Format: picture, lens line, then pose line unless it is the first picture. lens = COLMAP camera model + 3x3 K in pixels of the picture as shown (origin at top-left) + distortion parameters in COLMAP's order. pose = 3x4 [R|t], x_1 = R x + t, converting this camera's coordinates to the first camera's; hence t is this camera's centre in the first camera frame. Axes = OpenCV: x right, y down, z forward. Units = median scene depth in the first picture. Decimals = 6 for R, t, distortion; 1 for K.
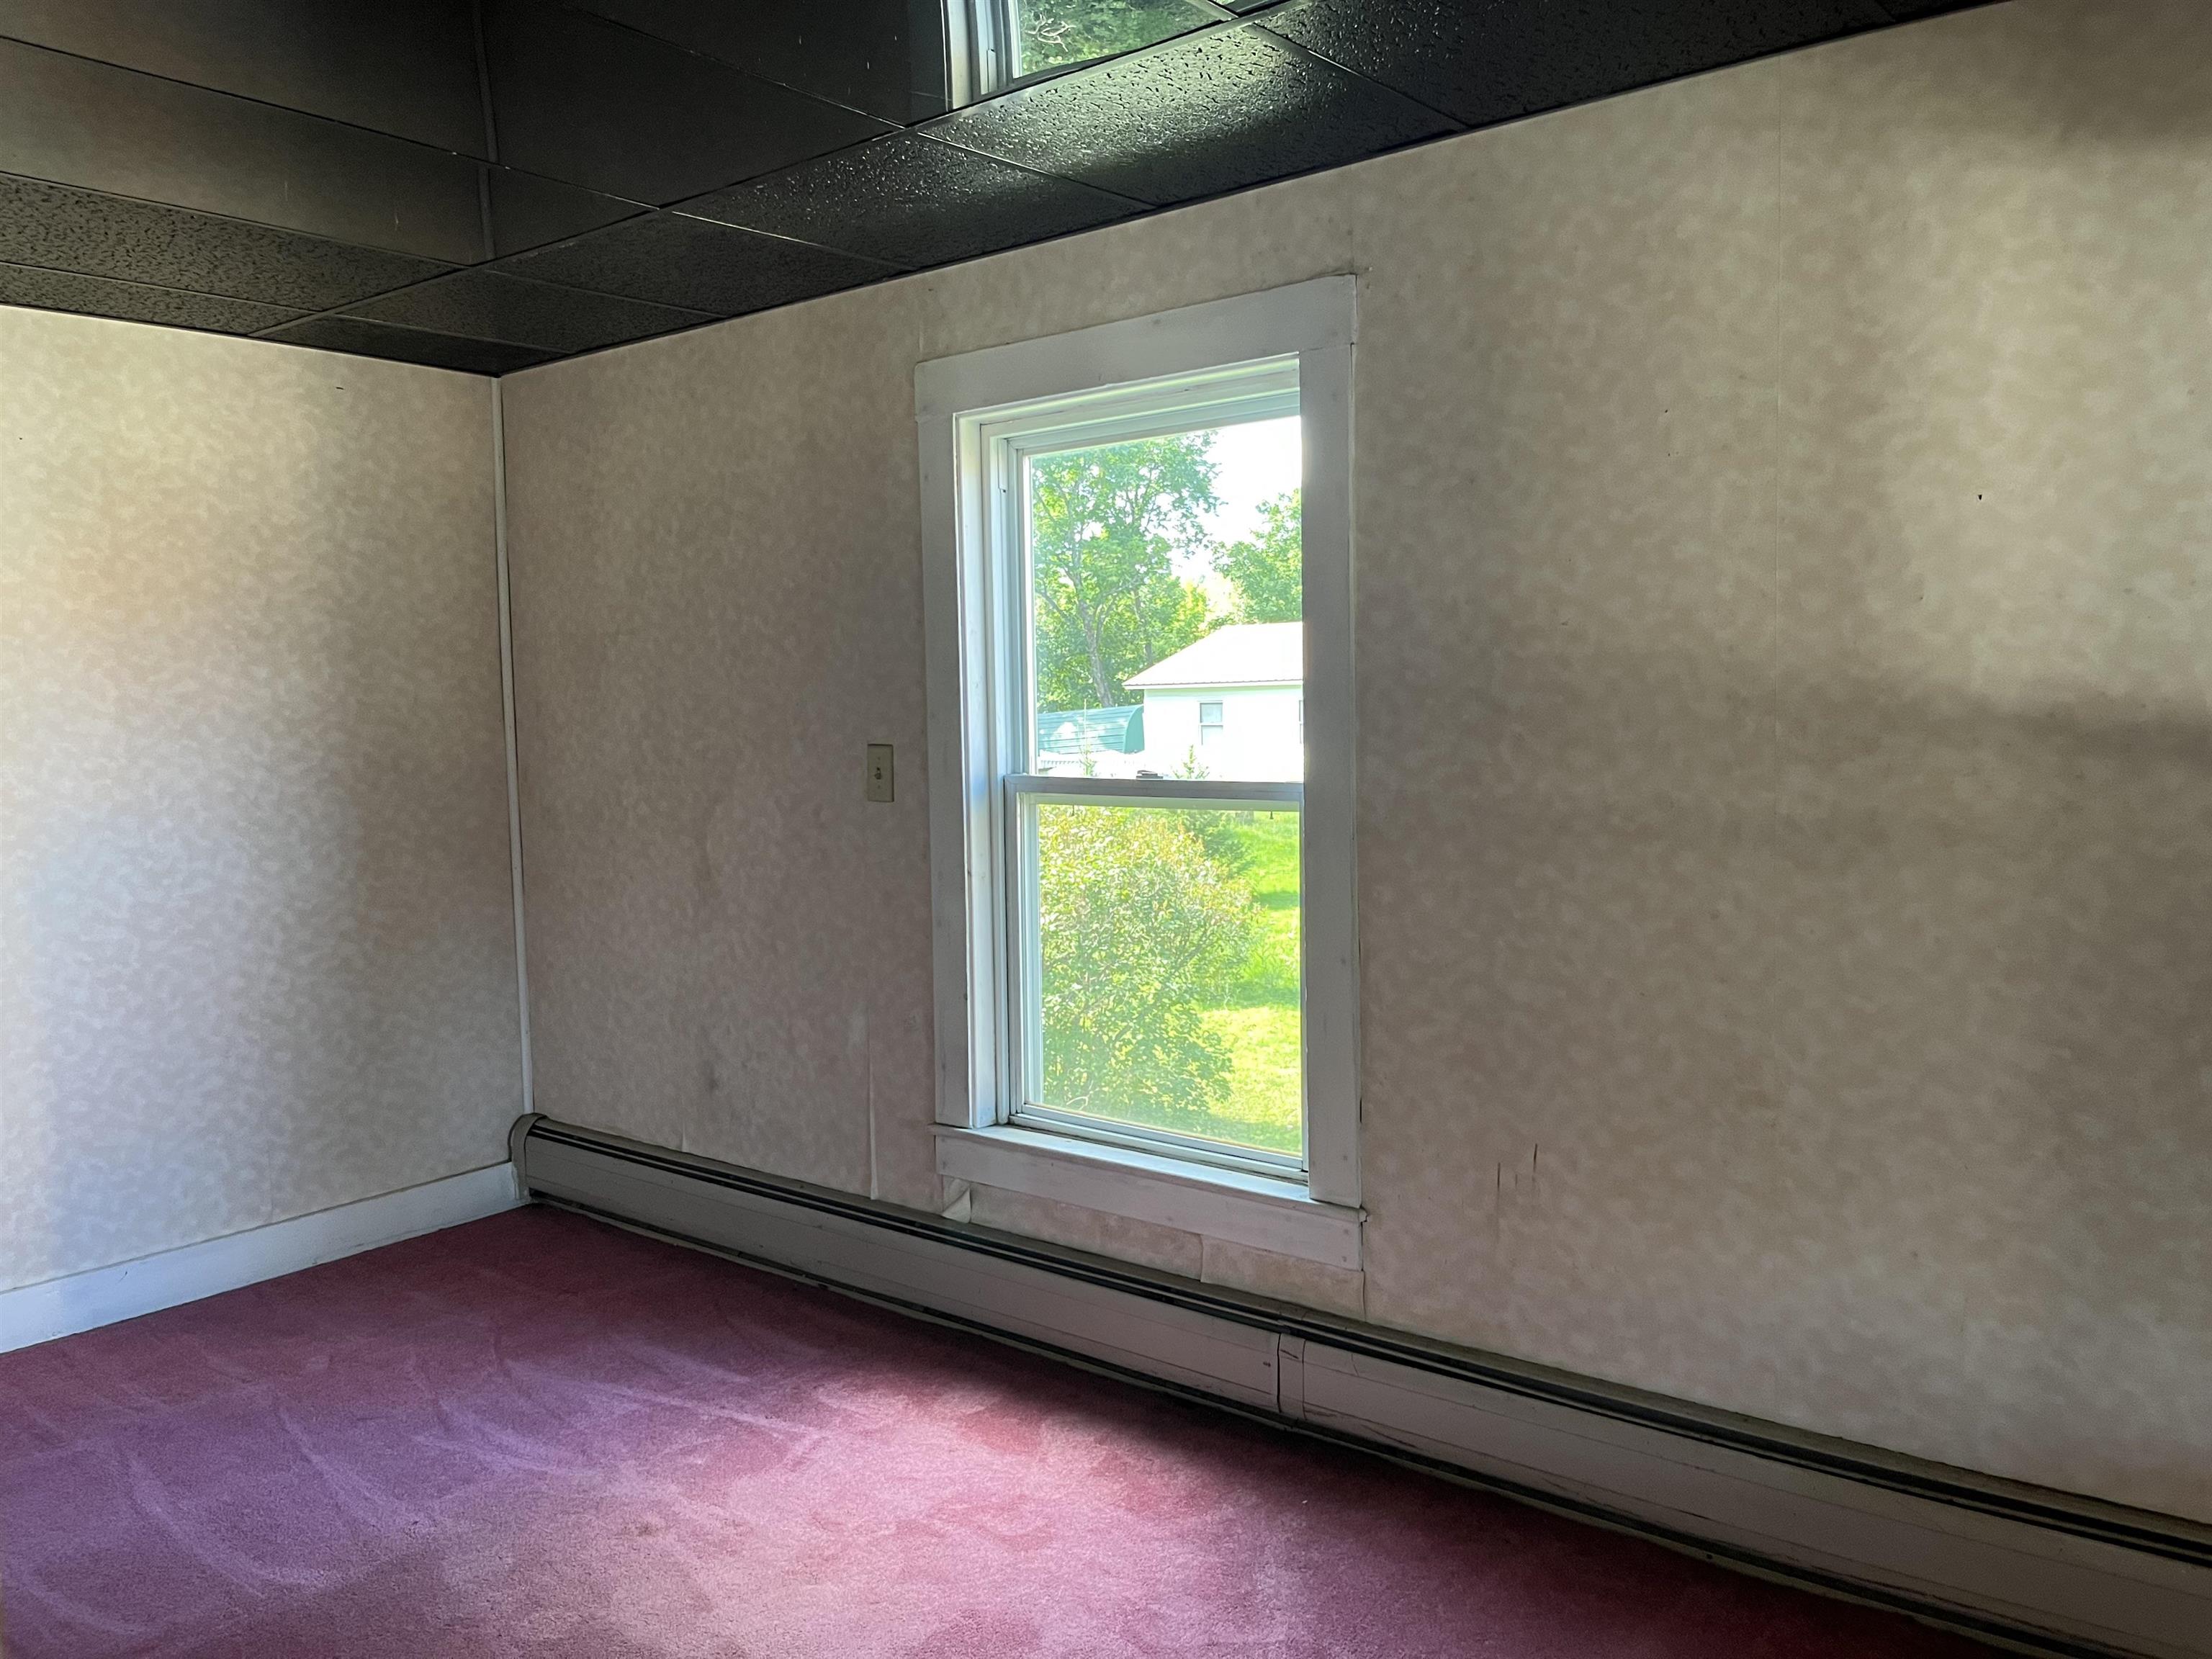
lens RADIAL K [[1707.3, 0, 1150.6], [0, 1707.3, 835.2], [0, 0, 1]] dist [0.054991, -0.089082]
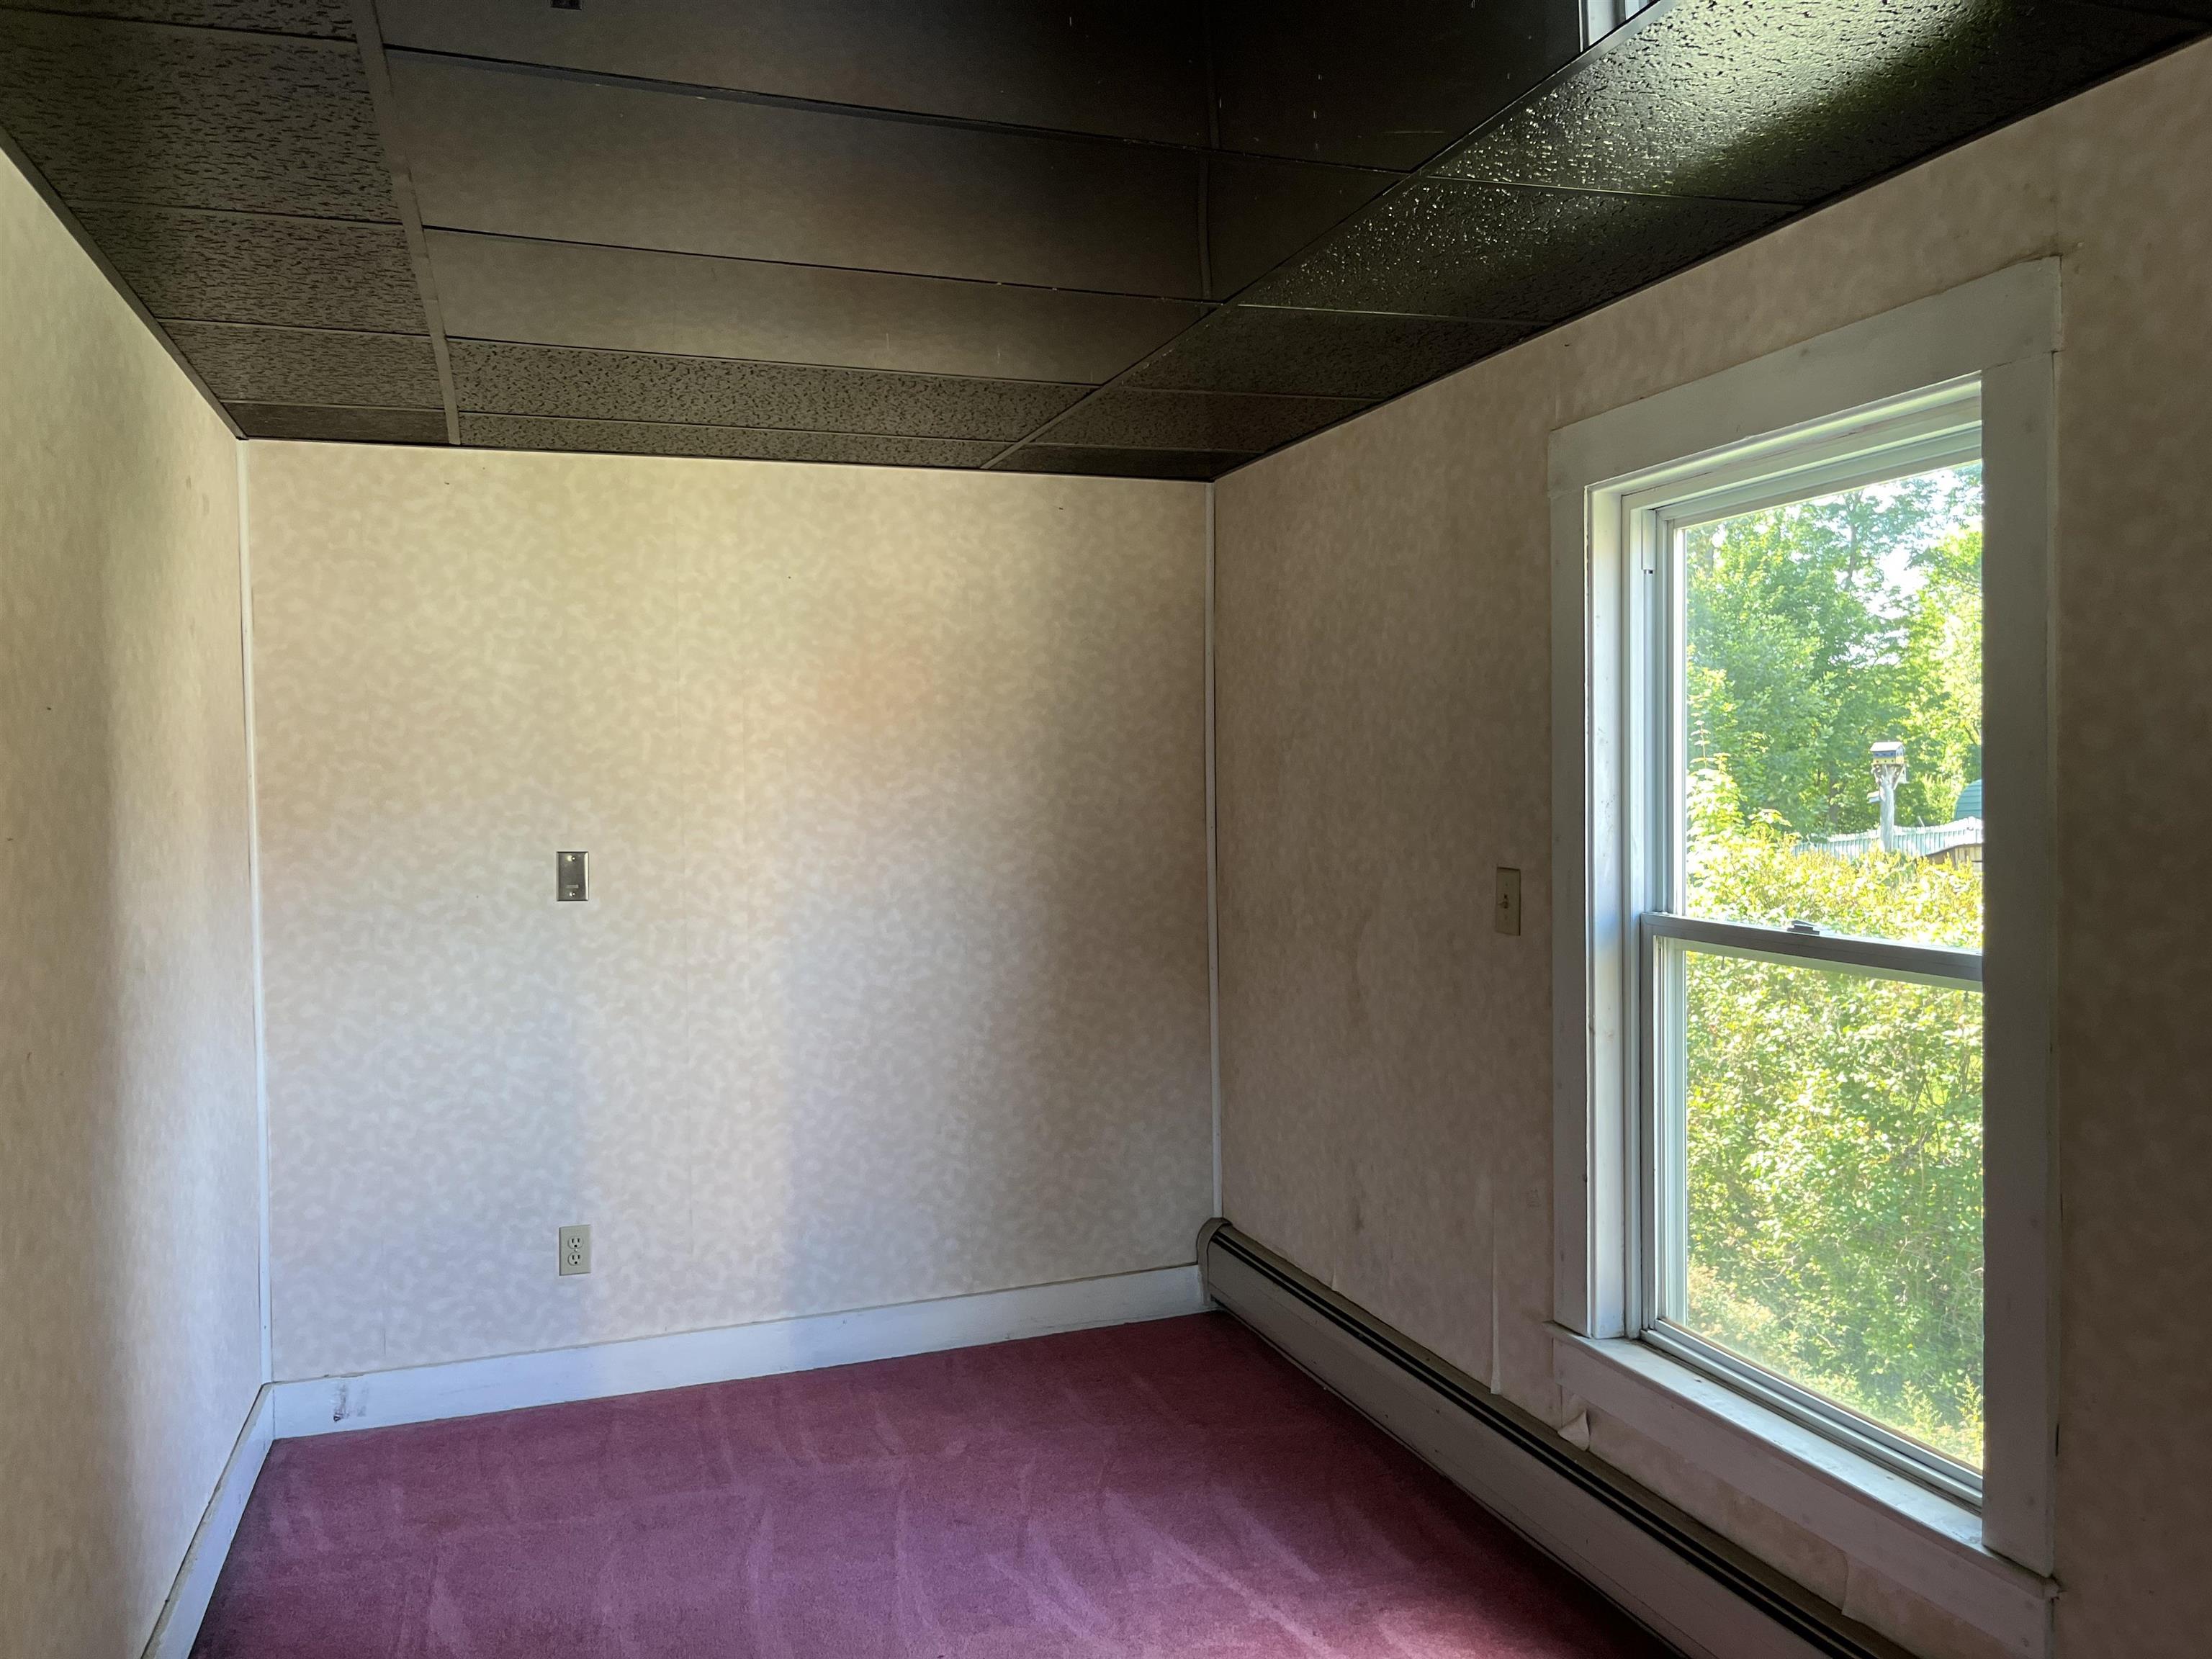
lens RADIAL K [[1707.3, 0, 1103.6], [0, 1707.3, 821.9], [0, 0, 1]] dist [0.054991, -0.089082]
pose [[0.839176, 0.020237, -0.543483, 0.139686], [-0.040998, 0.998818, -0.026111, -0.045192], [0.542312, 0.044193, 0.839014, 0.155711]]
